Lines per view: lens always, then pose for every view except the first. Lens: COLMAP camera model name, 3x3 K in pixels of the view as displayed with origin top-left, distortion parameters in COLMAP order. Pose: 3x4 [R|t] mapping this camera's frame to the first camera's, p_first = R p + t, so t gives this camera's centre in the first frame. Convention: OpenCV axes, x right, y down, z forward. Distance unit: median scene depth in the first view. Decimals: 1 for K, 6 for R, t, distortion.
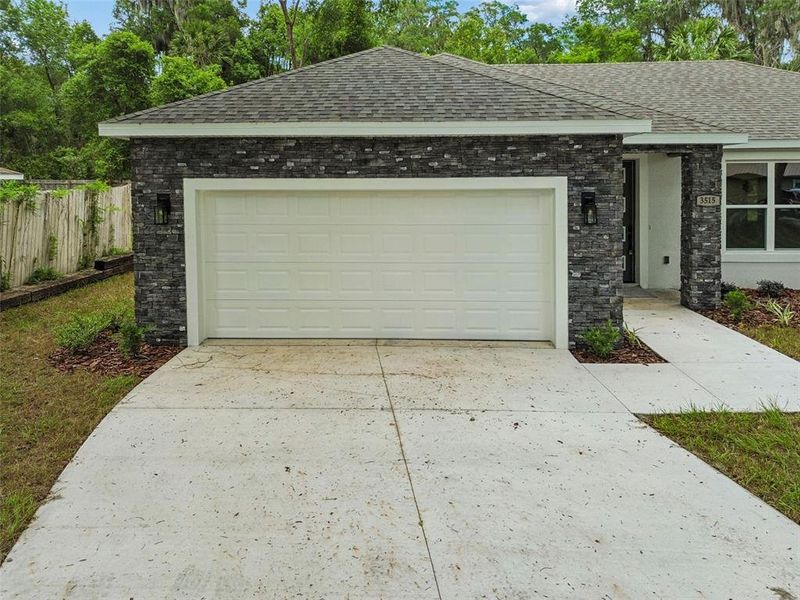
lens RADIAL K [[600.1, 0, 395.6], [0, 600.1, 193.9], [0, 0, 1]] dist [0.053781, -0.045712]
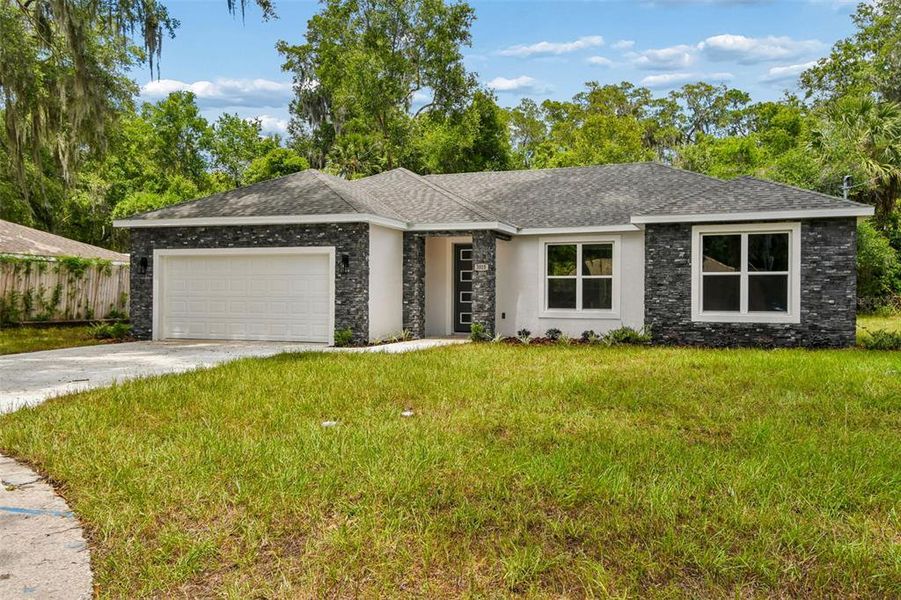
lens RADIAL K [[726.2, 0, 451.6], [0, 726.2, 276.7], [0, 0, 1]] dist [0.111163, -0.008682]
pose [[0.954812, 0.004864, -0.297171, 1.195681], [-0.020820, 0.998504, -0.050551, 0.154352], [0.296480, 0.054454, 0.953485, -0.887683]]
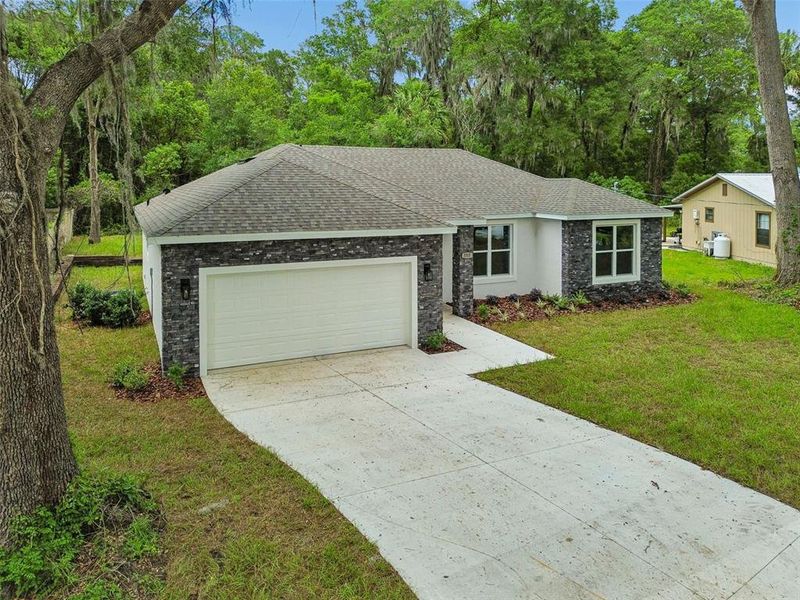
lens RADIAL K [[598.9, 0, 392.8], [0, 598.9, 174.9], [0, 0, 1]] dist [0.046926, 0.000073]
pose [[0.890613, 0.009688, 0.454659, -0.613681], [0.002647, 0.999646, -0.026486, -0.222606], [-0.454754, 0.024792, 0.890272, -0.614940]]
